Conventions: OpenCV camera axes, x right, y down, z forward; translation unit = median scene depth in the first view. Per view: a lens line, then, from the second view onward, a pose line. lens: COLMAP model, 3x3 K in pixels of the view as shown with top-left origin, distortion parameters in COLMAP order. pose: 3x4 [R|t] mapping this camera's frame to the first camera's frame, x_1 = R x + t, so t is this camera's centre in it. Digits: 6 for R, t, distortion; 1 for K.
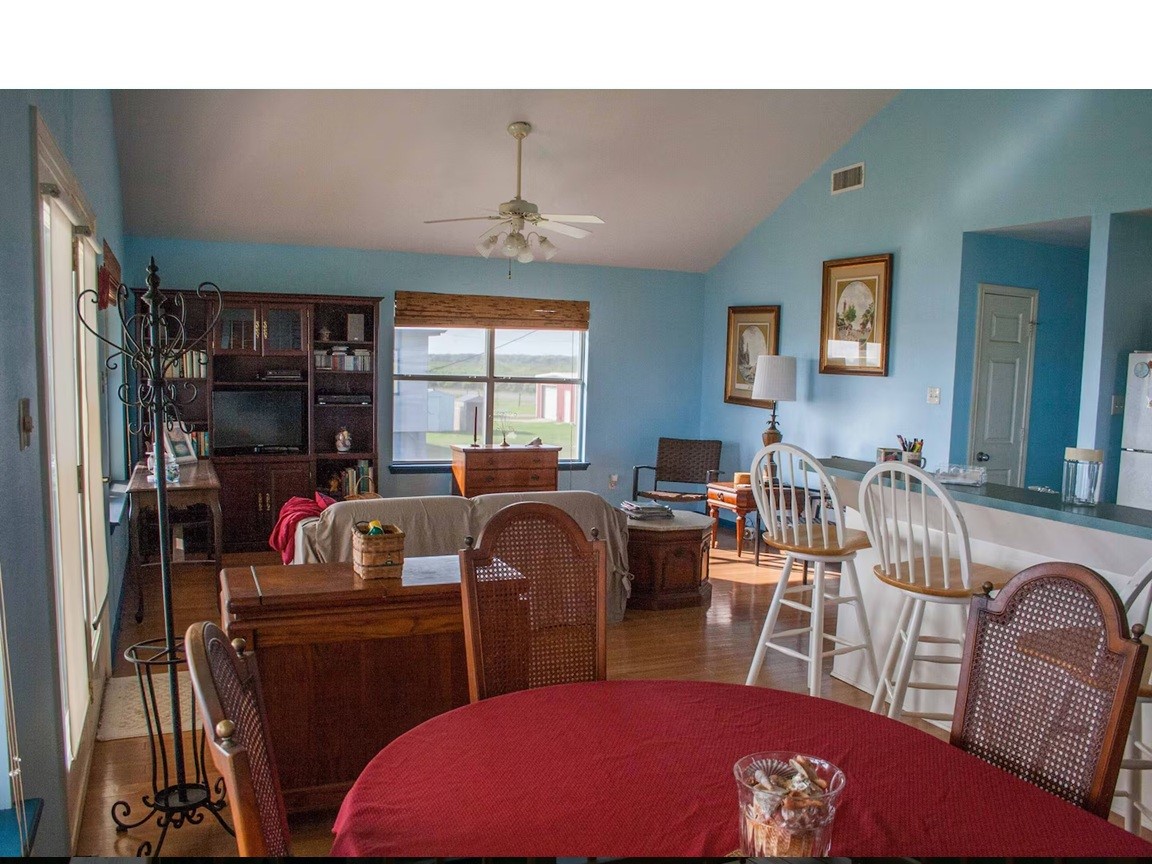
lens RADIAL K [[971.6, 0, 576.0], [0, 971.6, 432.0], [0, 0, 1]] dist [-0.079753, -0.003440]
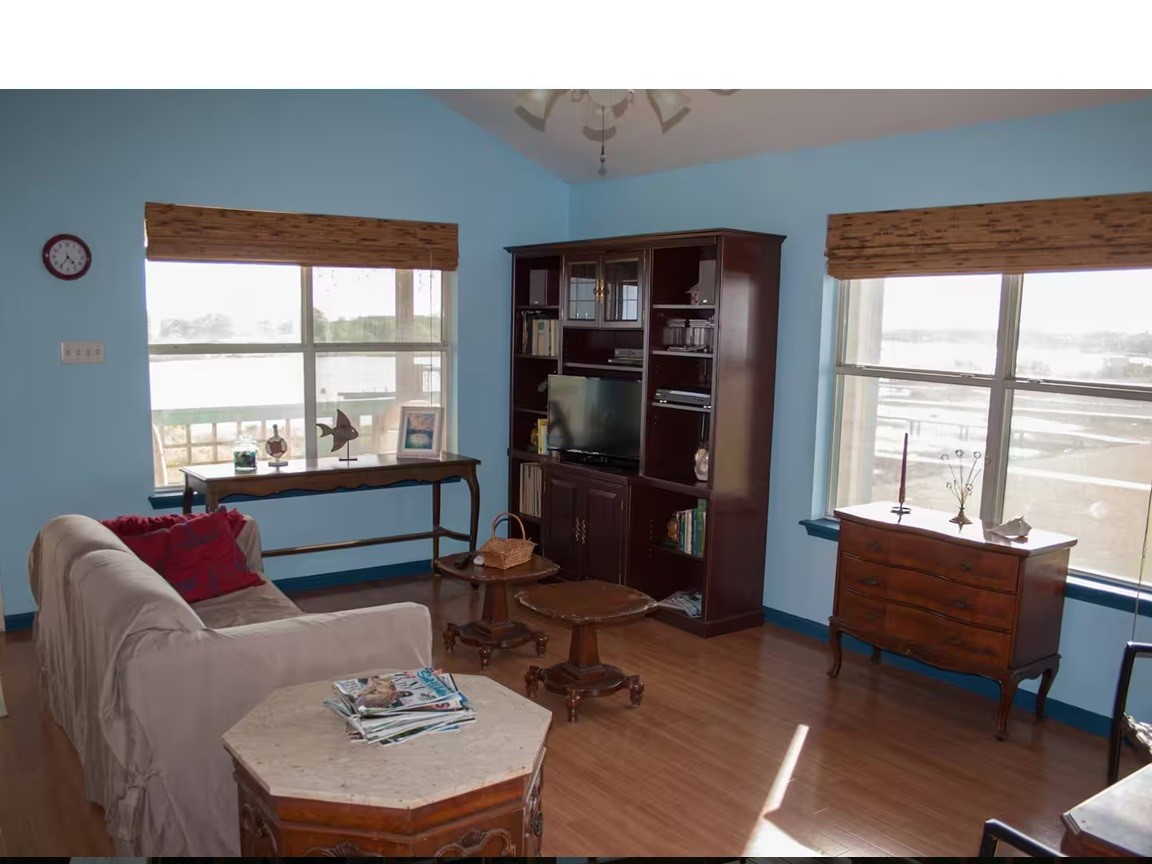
lens RADIAL K [[971.6, 0, 576.0], [0, 971.6, 432.0], [0, 0, 1]] dist [-0.079753, -0.003440]
pose [[0.225310, 0.091705, -0.969962, 0.331913], [-0.090472, 0.993228, 0.072889, -0.047267], [0.970077, 0.071332, 0.232081, 0.723616]]
